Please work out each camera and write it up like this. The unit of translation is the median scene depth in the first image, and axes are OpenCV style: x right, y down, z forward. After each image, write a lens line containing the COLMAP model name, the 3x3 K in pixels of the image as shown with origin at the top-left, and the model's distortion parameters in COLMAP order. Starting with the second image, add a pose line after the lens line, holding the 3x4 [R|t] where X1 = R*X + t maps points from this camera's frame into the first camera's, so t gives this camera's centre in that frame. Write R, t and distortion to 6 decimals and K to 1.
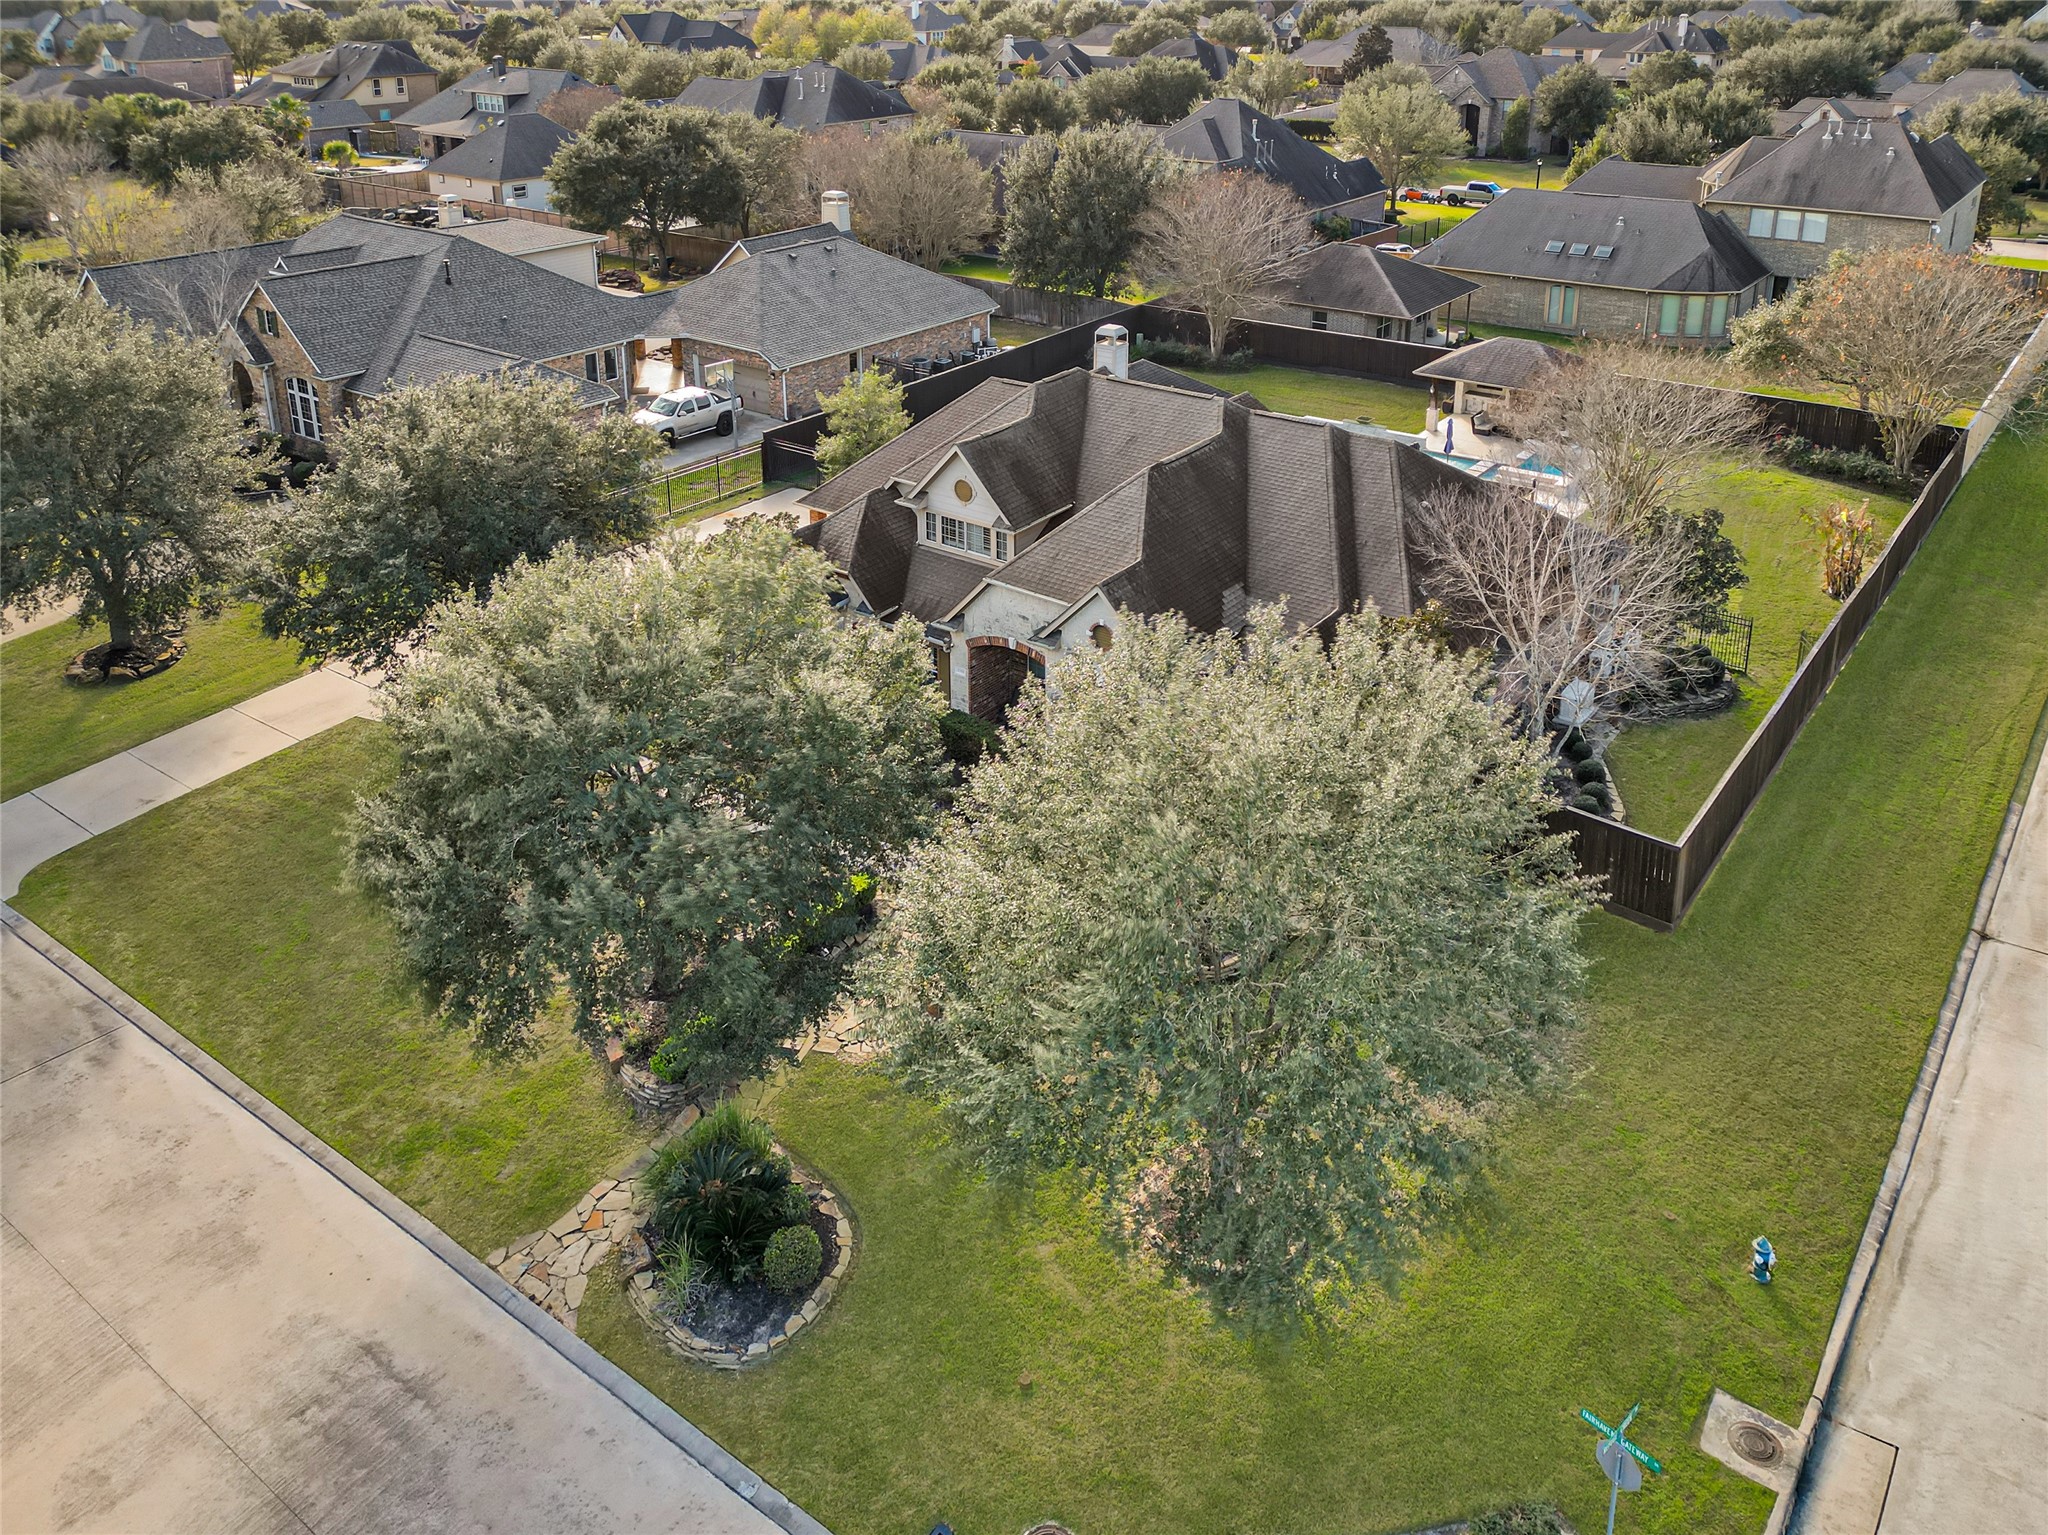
lens RADIAL K [[1463.5, 0, 1019.0], [0, 1463.5, 640.1], [0, 0, 1]] dist [0.048524, -0.030536]
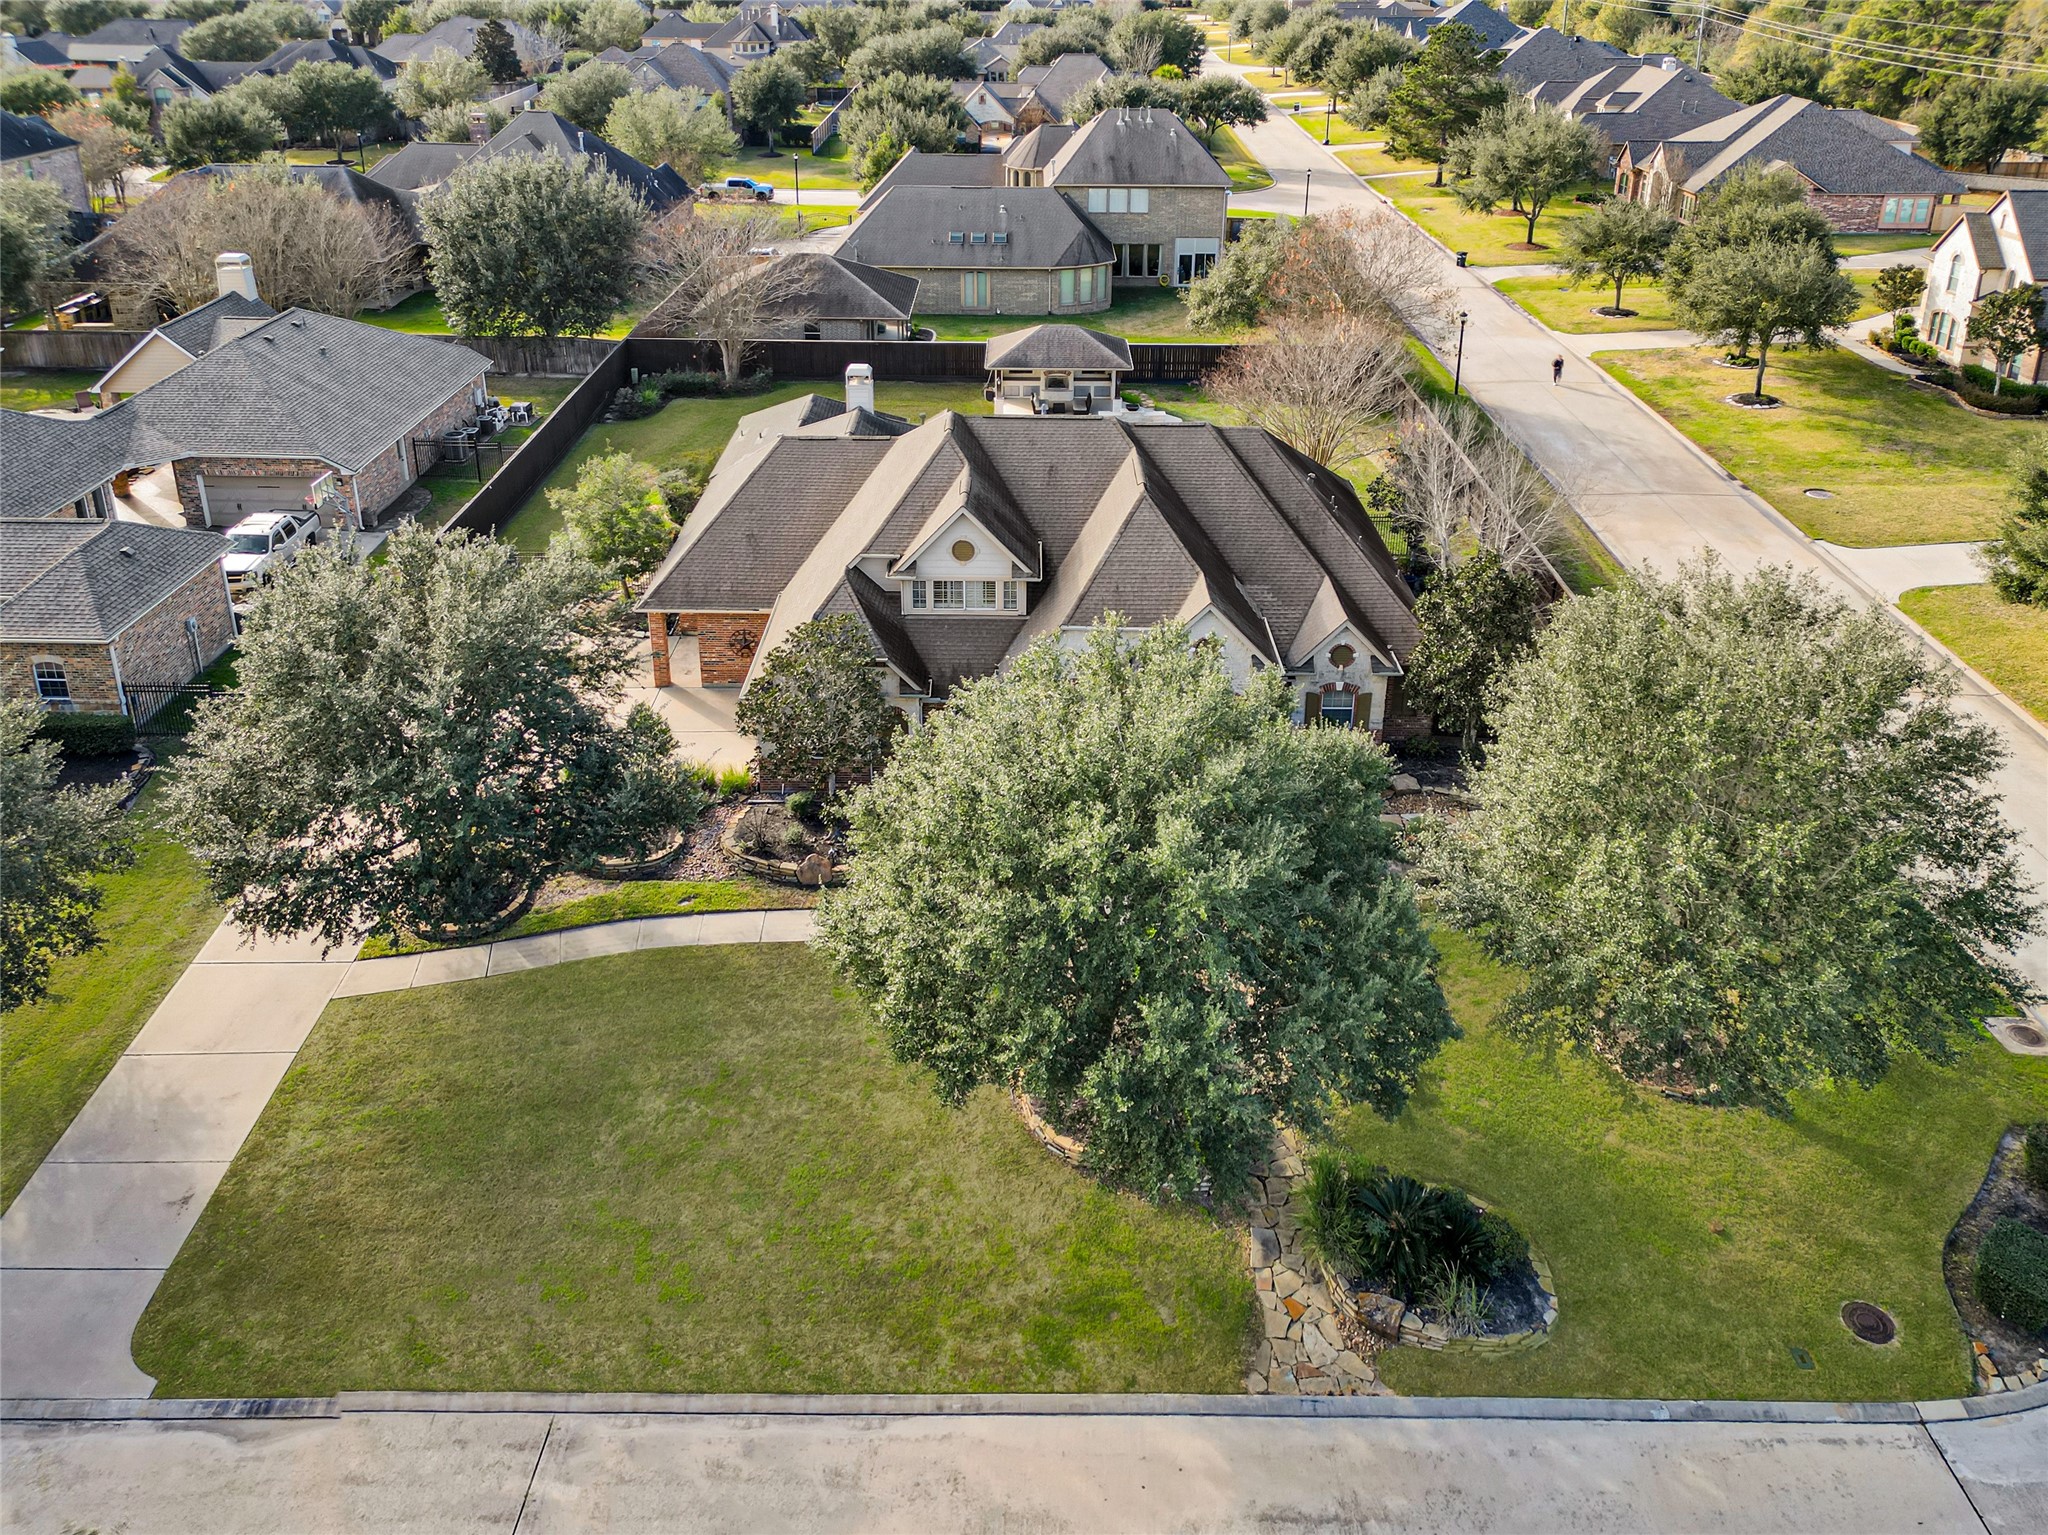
lens RADIAL K [[1463.5, 0, 1019.0], [0, 1463.5, 640.1], [0, 0, 1]] dist [0.048524, -0.030536]
pose [[0.813244, -0.247024, 0.526890, -0.314860], [0.241017, 0.967101, 0.081404, -0.065819], [-0.529665, 0.060788, 0.846026, 0.076732]]
